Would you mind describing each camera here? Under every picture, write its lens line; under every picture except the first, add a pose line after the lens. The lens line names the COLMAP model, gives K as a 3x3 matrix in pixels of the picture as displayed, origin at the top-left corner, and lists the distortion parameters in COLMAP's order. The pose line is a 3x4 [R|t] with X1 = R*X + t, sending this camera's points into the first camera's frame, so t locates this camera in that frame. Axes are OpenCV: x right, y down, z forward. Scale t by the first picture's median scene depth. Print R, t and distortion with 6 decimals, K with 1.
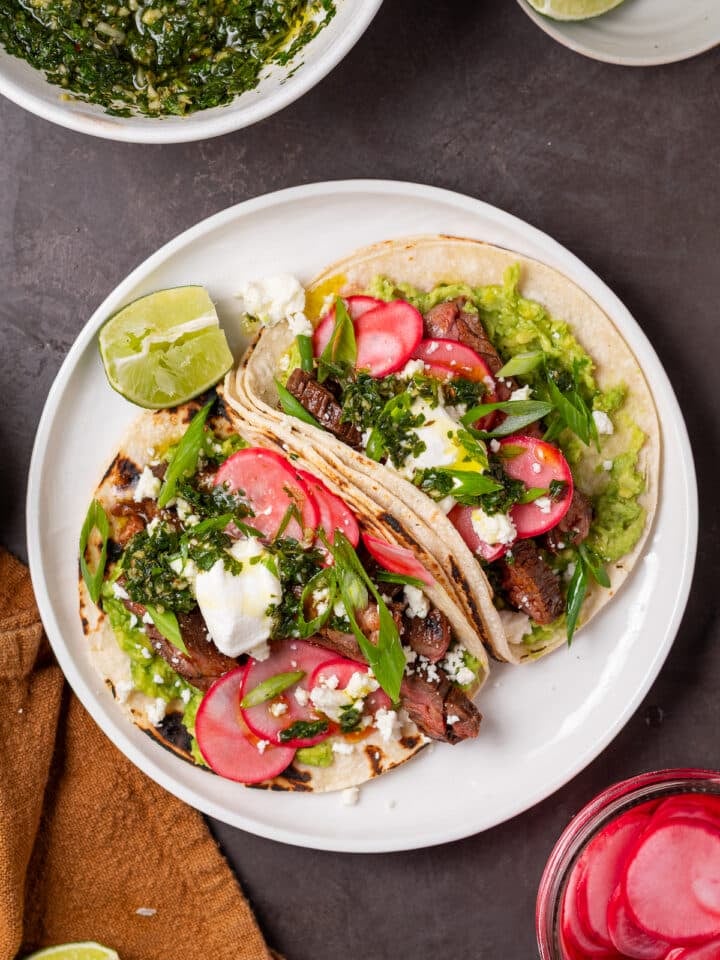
lens RADIAL K [[2535.3, 0, 377.8], [0, 2535.3, 480.5], [0, 0, 1]] dist [-0.032542, -0.227043]
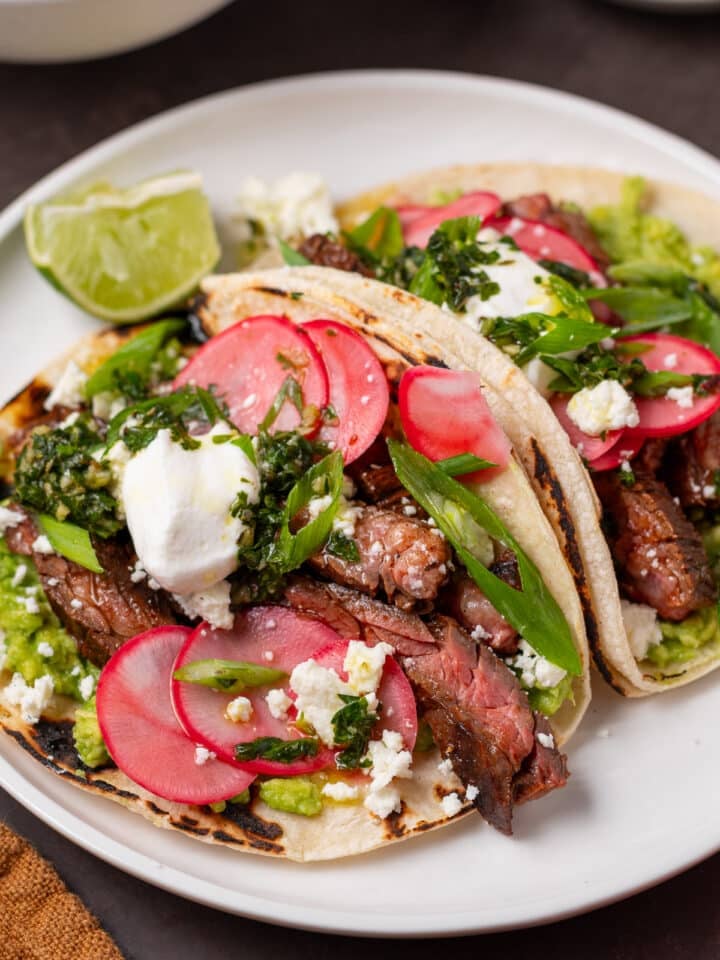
lens RADIAL K [[2610.4, 0, 360.6], [0, 2610.4, 431.1], [0, 0, 1]] dist [0.009751, -0.452907]
pose [[0.997611, 0.040675, -0.055846, 0.021854], [-0.066044, 0.798759, -0.598016, 0.411436], [0.020283, 0.600275, 0.799536, 0.478167]]
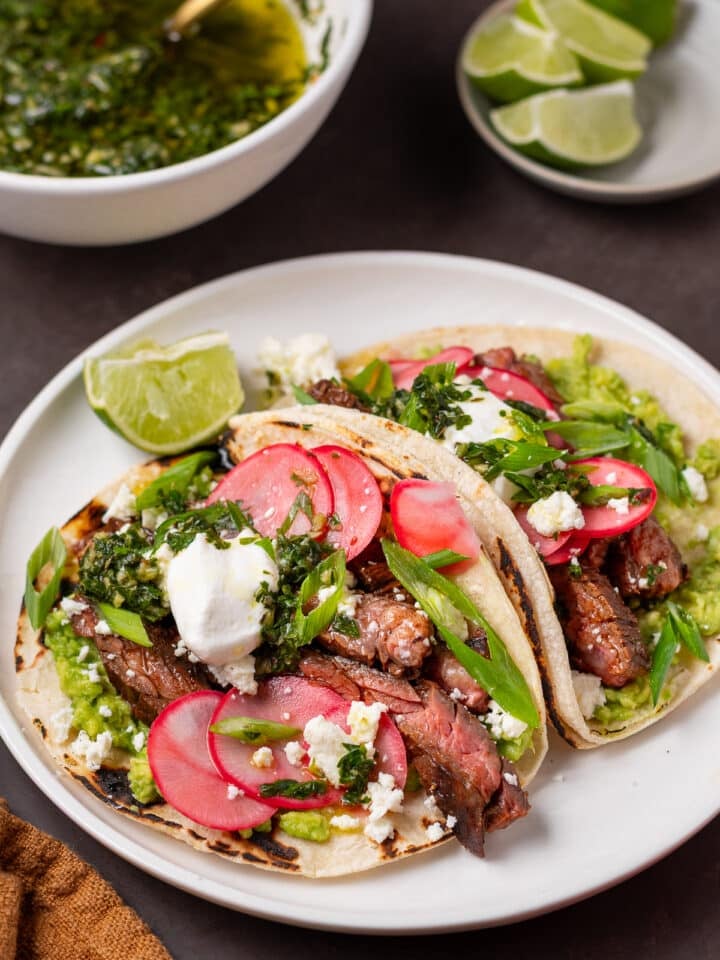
lens RADIAL K [[2535.3, 0, 377.8], [0, 2535.3, 480.5], [0, 0, 1]] dist [-0.032542, -0.227043]
pose [[0.998109, 0.030665, -0.053265, 0.032048], [-0.057935, 0.758769, -0.648779, 0.515006], [0.020521, 0.650638, 0.759111, 0.395906]]
